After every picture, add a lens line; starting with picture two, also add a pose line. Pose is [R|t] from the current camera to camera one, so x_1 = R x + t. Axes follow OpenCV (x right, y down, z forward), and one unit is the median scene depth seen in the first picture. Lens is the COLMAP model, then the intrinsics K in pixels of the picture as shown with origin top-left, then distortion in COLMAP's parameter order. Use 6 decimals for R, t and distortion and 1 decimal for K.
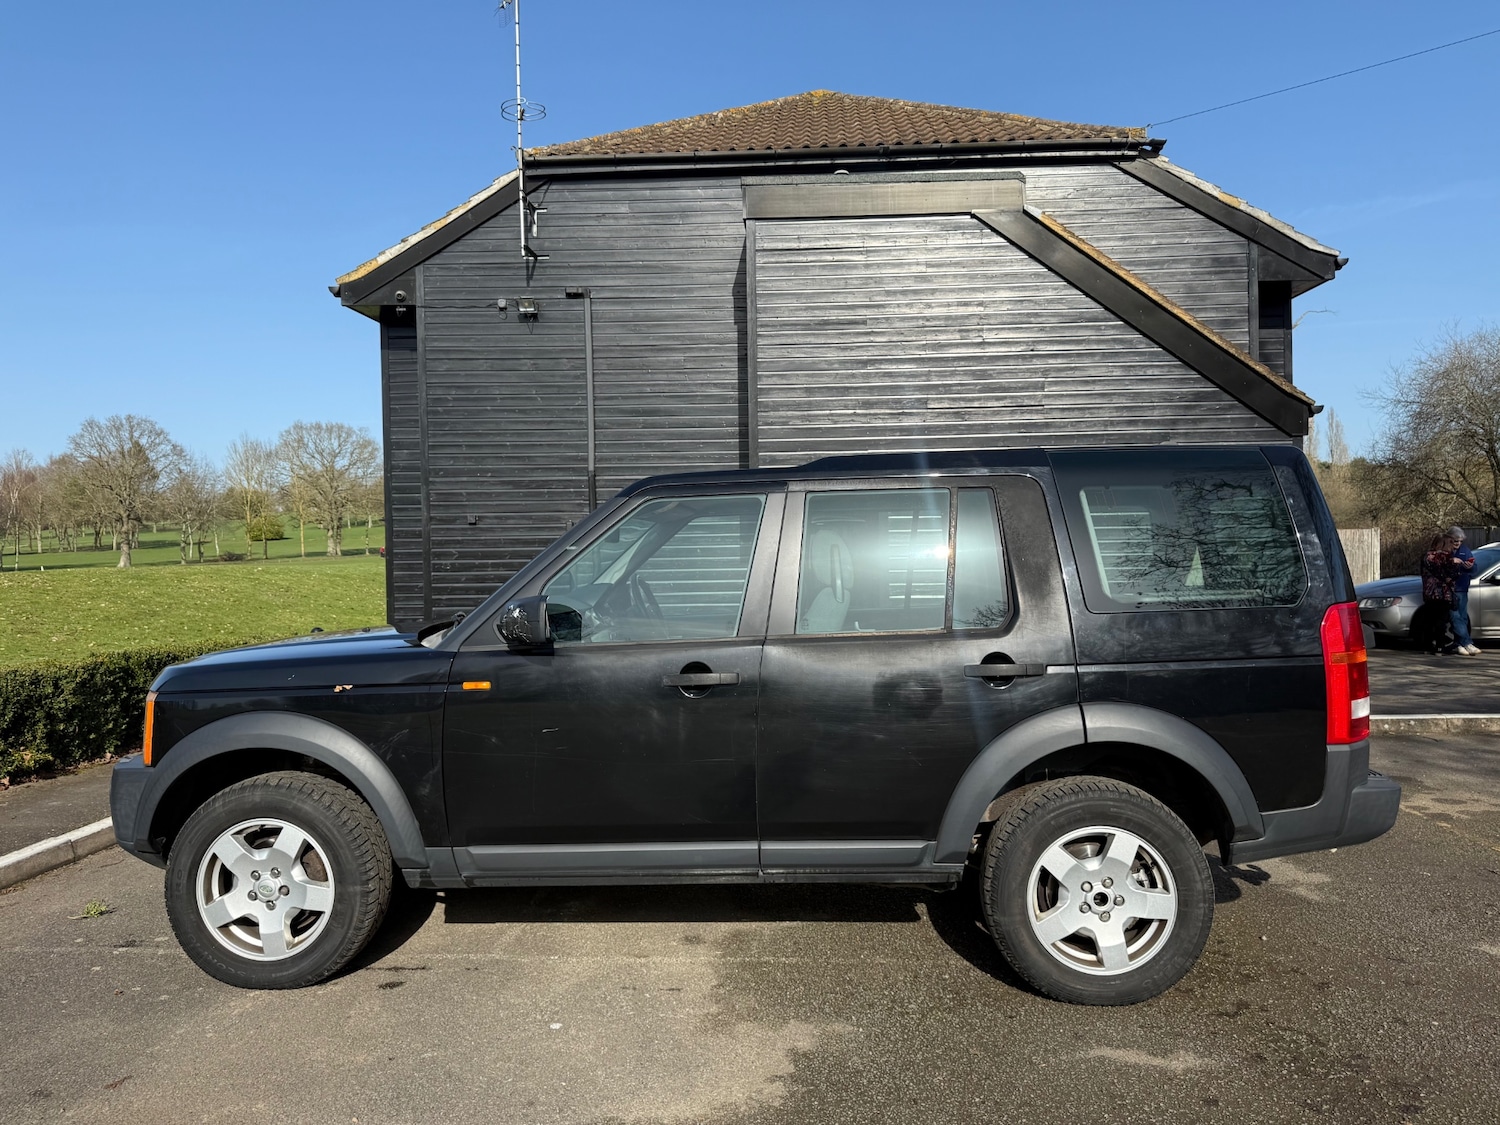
lens RADIAL K [[1064.0, 0, 763.6], [0, 1064.0, 558.9], [0, 0, 1]] dist [0.018281, -0.029854]
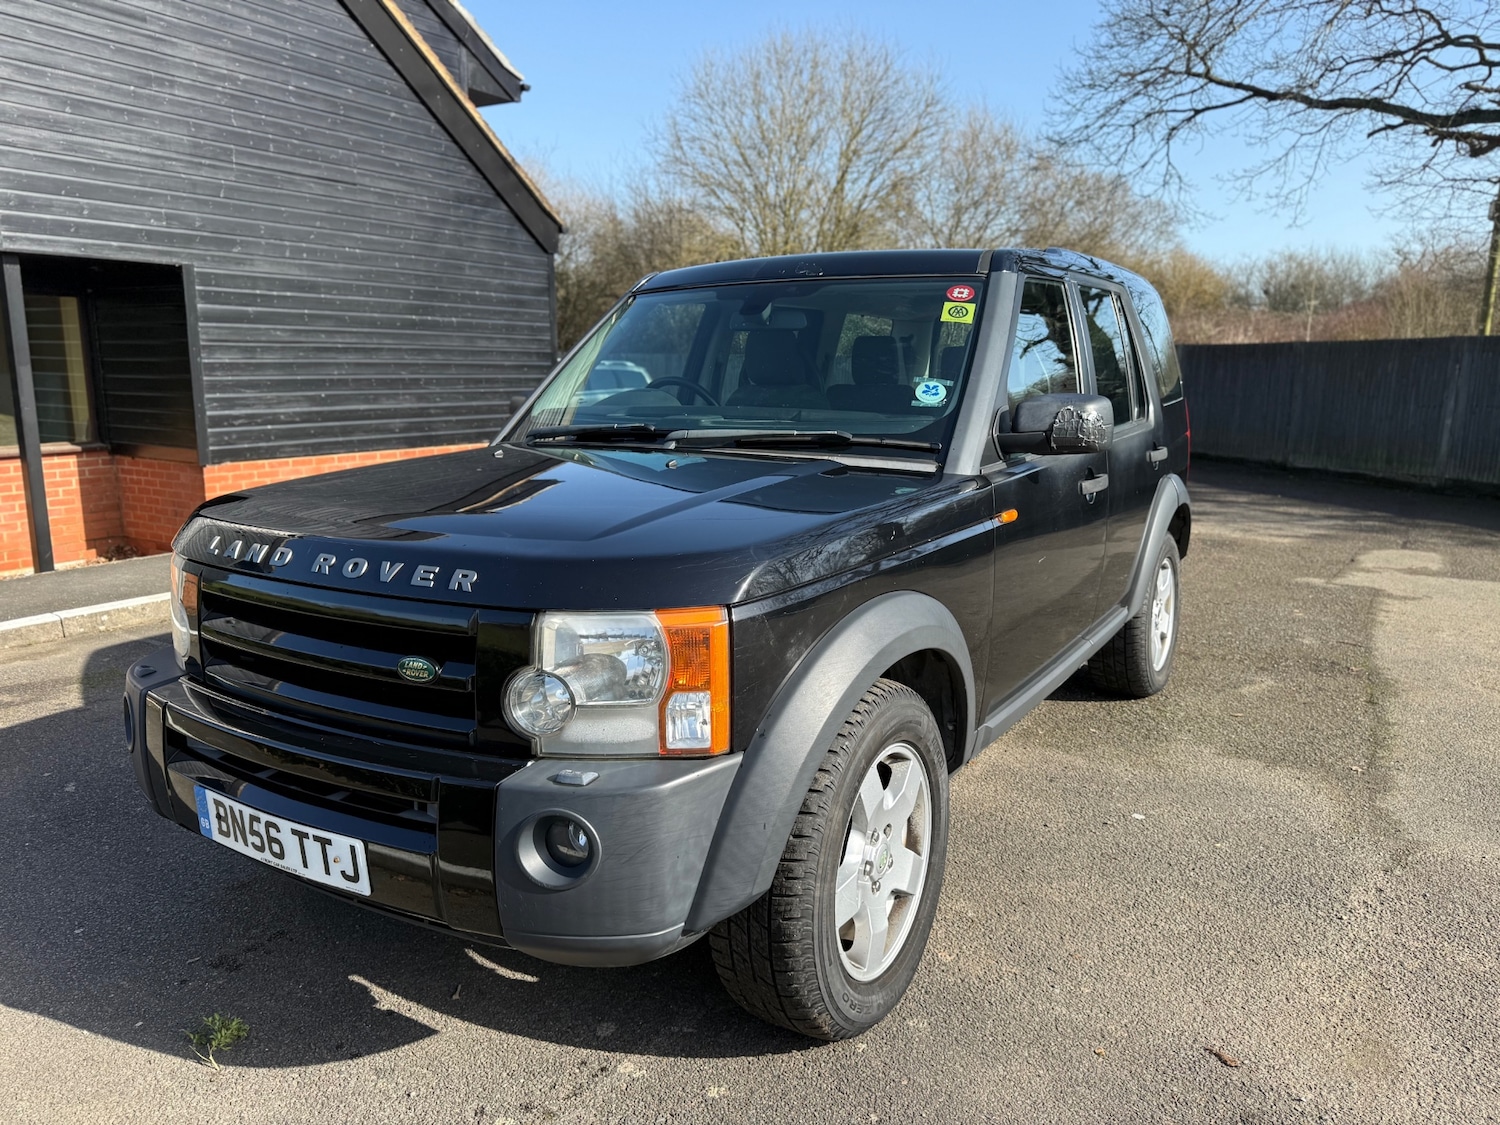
lens RADIAL K [[1064.0, 0, 758.4], [0, 1064.0, 566.3], [0, 0, 1]] dist [0.018281, -0.029854]
pose [[0.484018, -0.143668, 0.863184, -0.328965], [0.001636, 0.986577, 0.163289, 0.018684], [-0.875056, -0.077623, 0.477756, 0.249520]]
